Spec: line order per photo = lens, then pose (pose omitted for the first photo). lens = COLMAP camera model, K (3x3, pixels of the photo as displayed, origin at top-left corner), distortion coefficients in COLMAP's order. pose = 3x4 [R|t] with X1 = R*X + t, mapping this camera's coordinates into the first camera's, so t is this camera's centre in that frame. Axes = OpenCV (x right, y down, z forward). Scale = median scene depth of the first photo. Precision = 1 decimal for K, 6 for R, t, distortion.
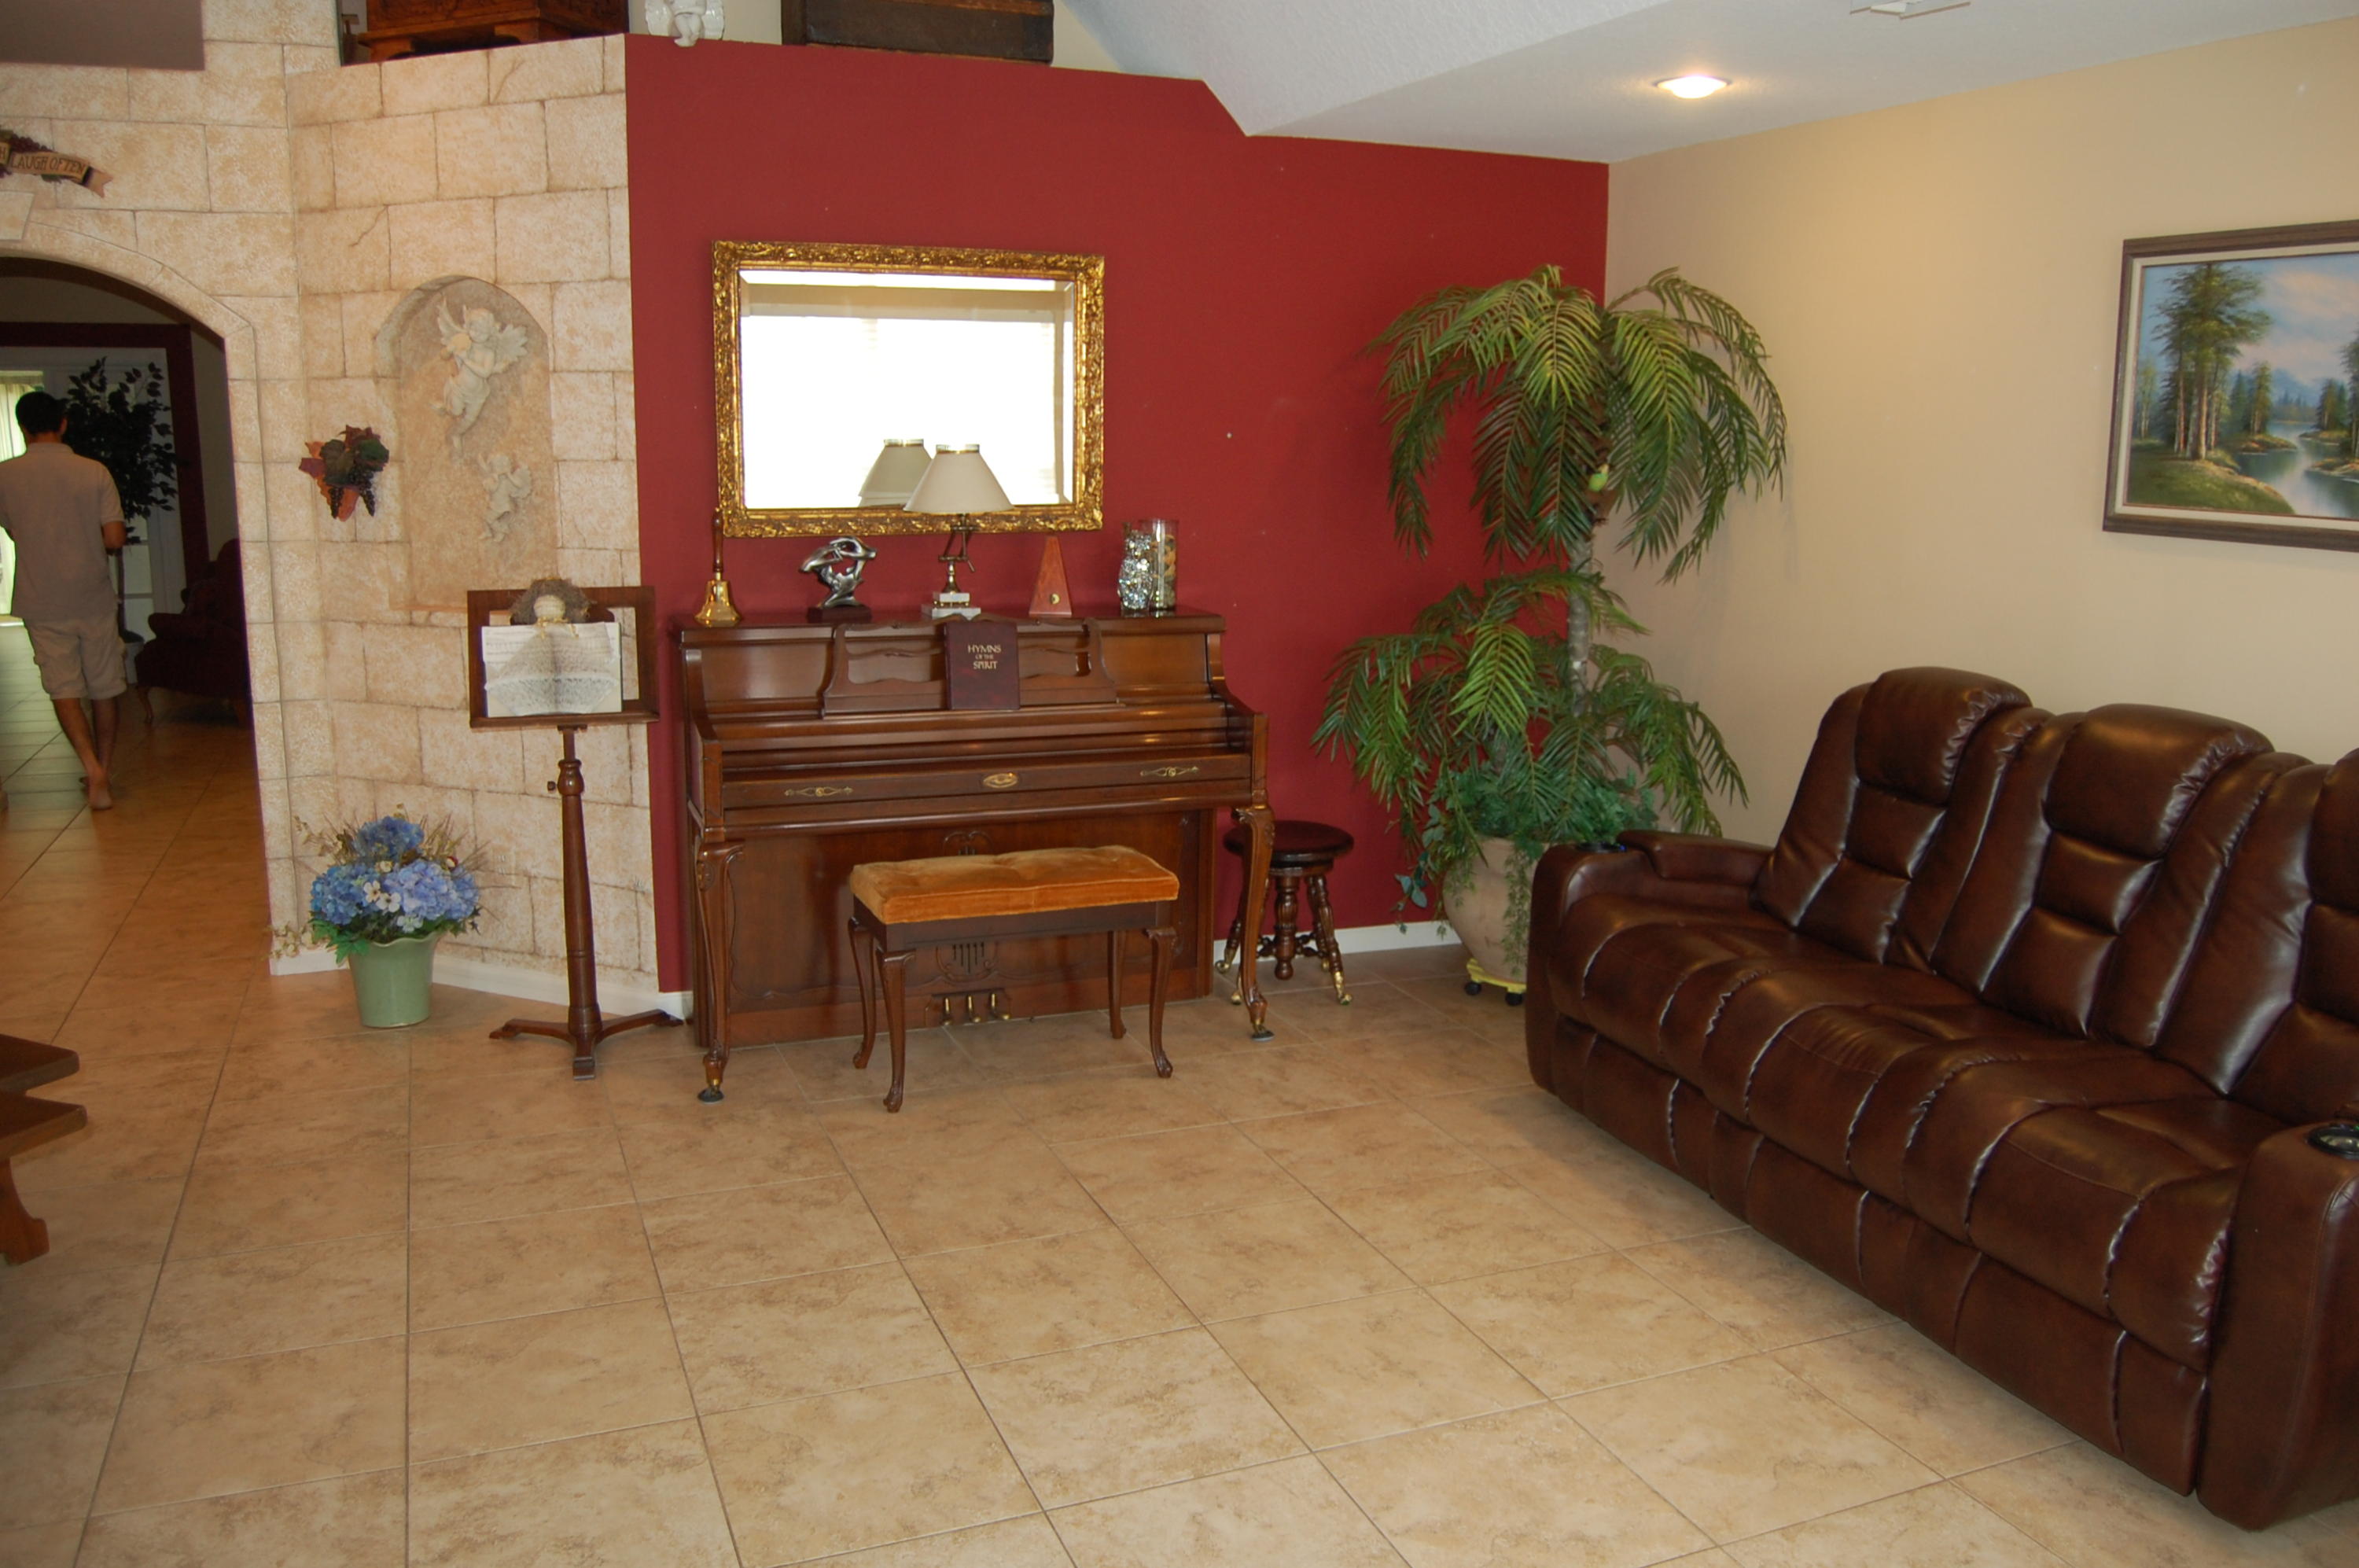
lens RADIAL K [[1841.9, 0, 1179.7], [0, 1841.9, 783.5], [0, 0, 1]] dist [-0.090872, 0.033266]
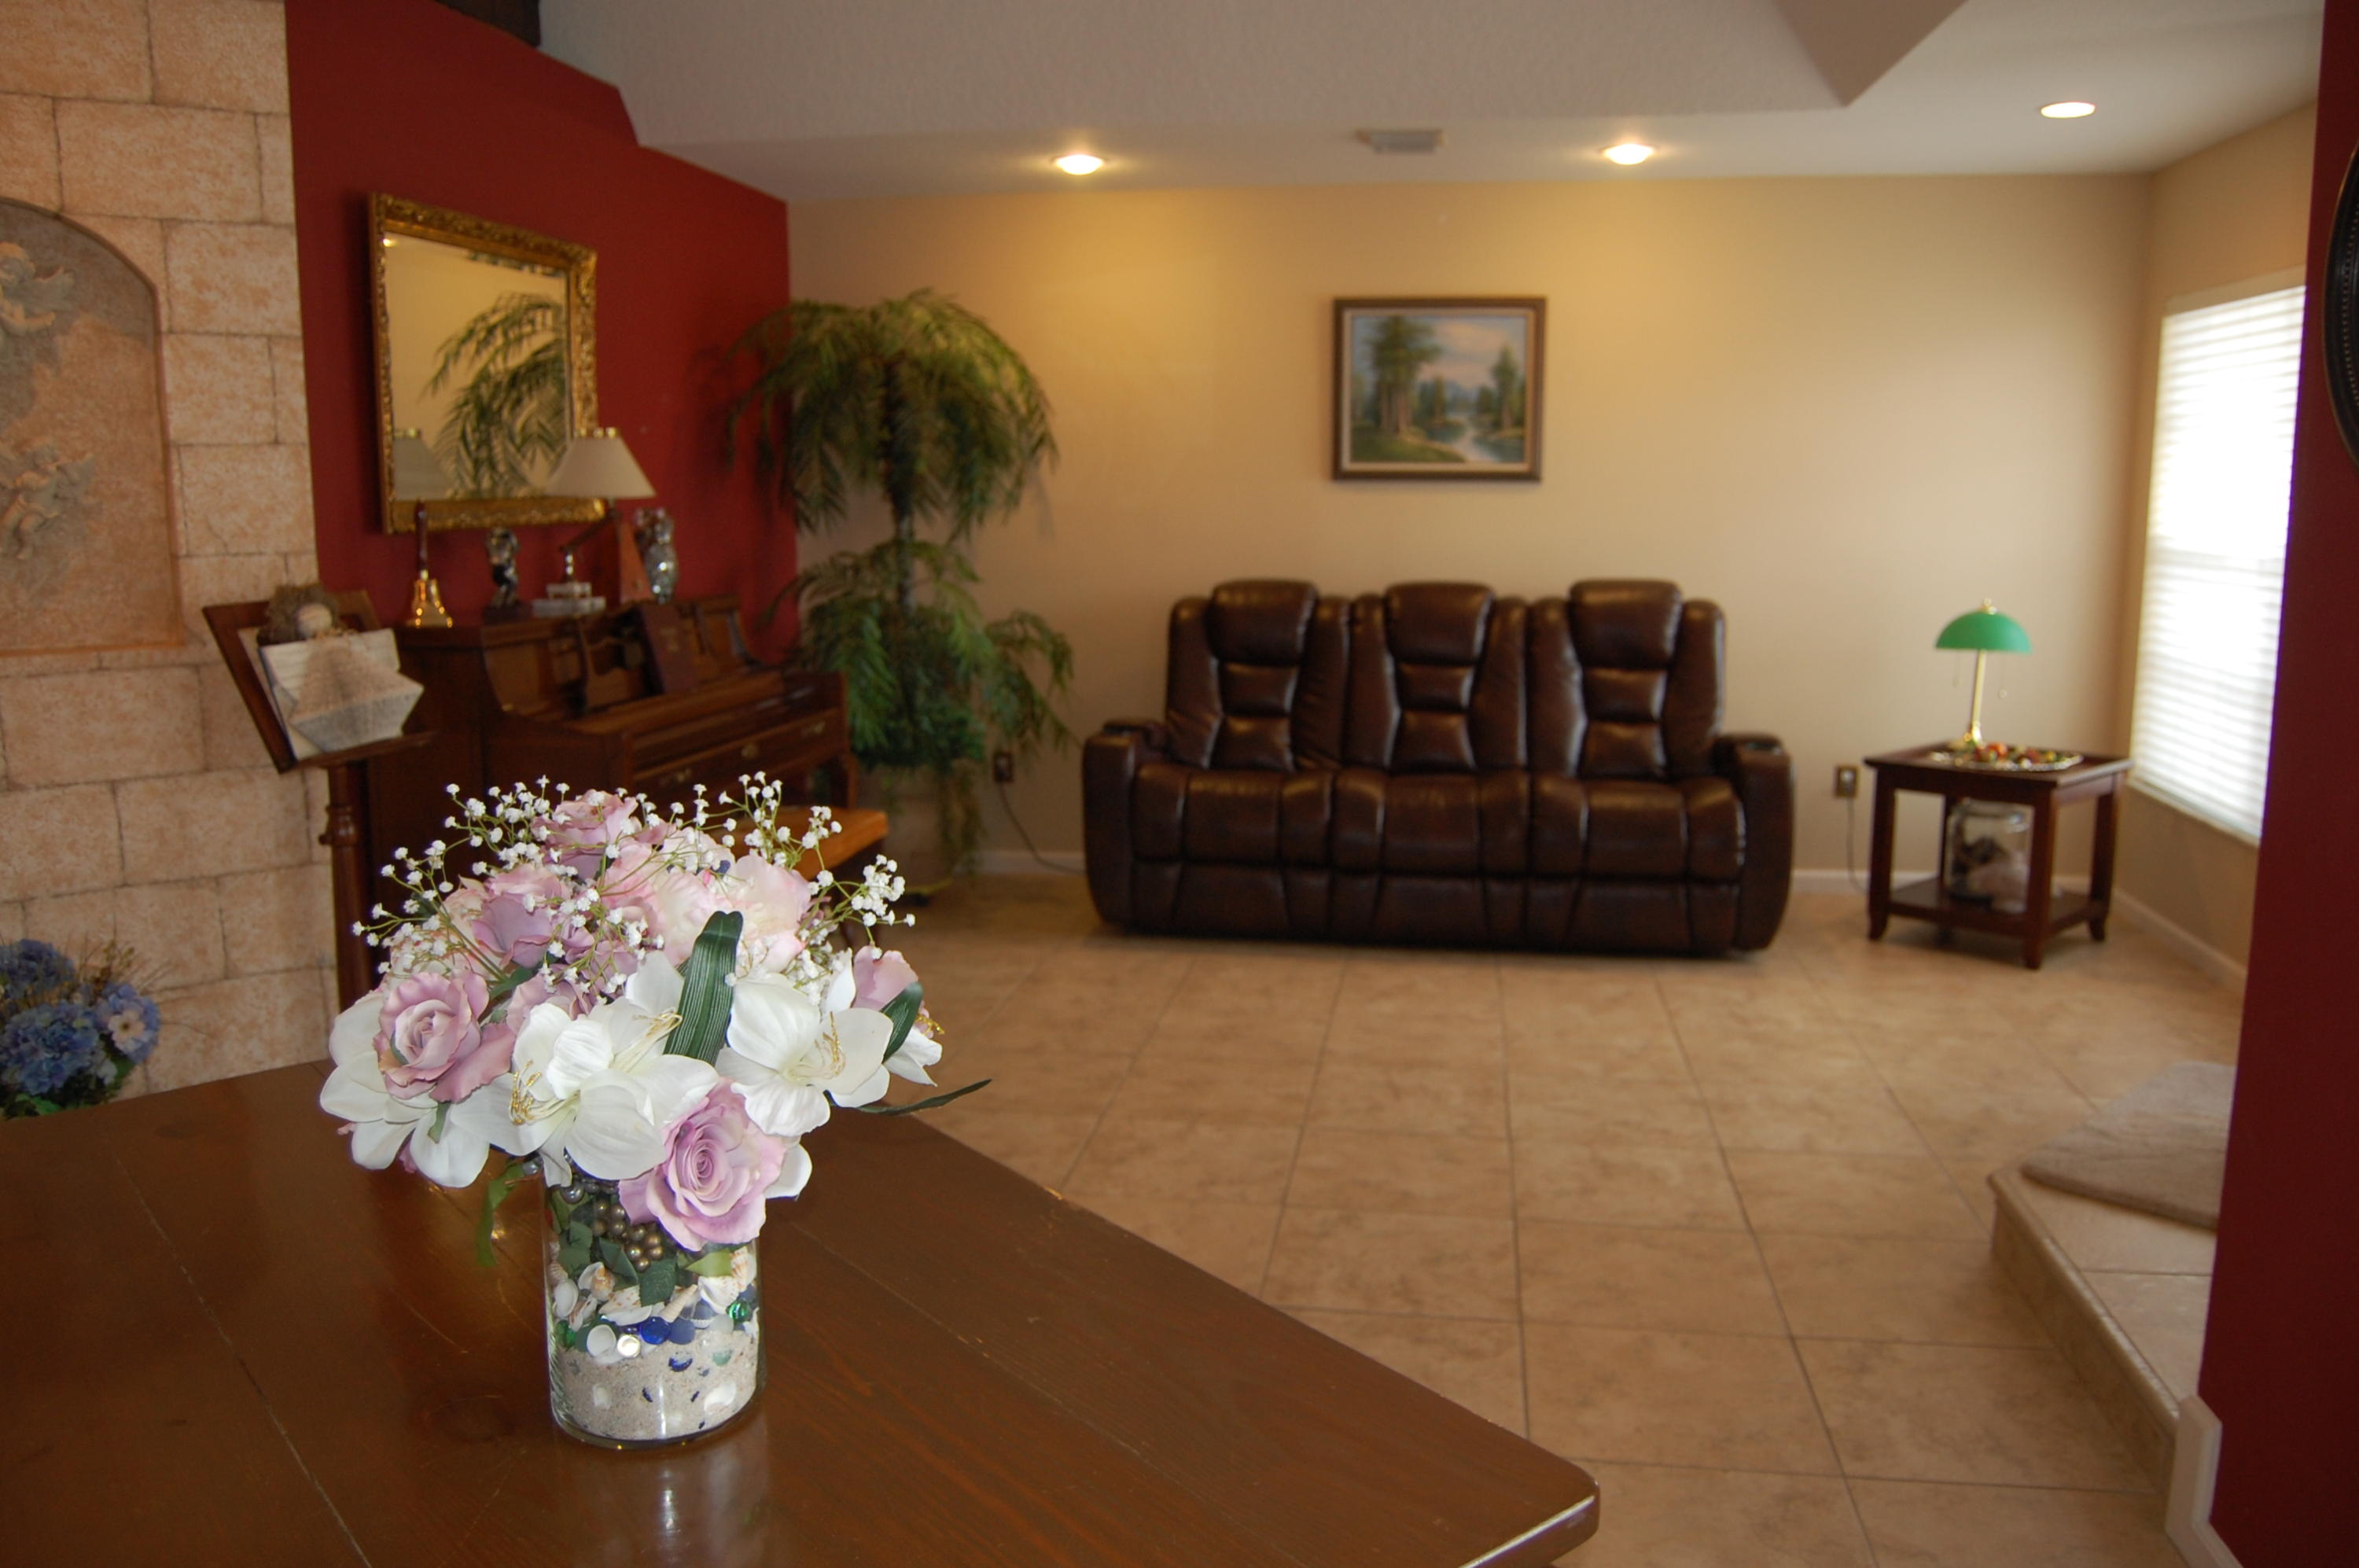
lens RADIAL K [[1841.9, 0, 1181.2], [0, 1841.9, 787.5], [0, 0, 1]] dist [-0.090872, 0.033266]
pose [[0.512929, -0.152614, 0.844756, -0.825608], [0.172878, 0.982272, 0.072487, -0.013658], [-0.840843, 0.108858, 0.530219, 0.247395]]
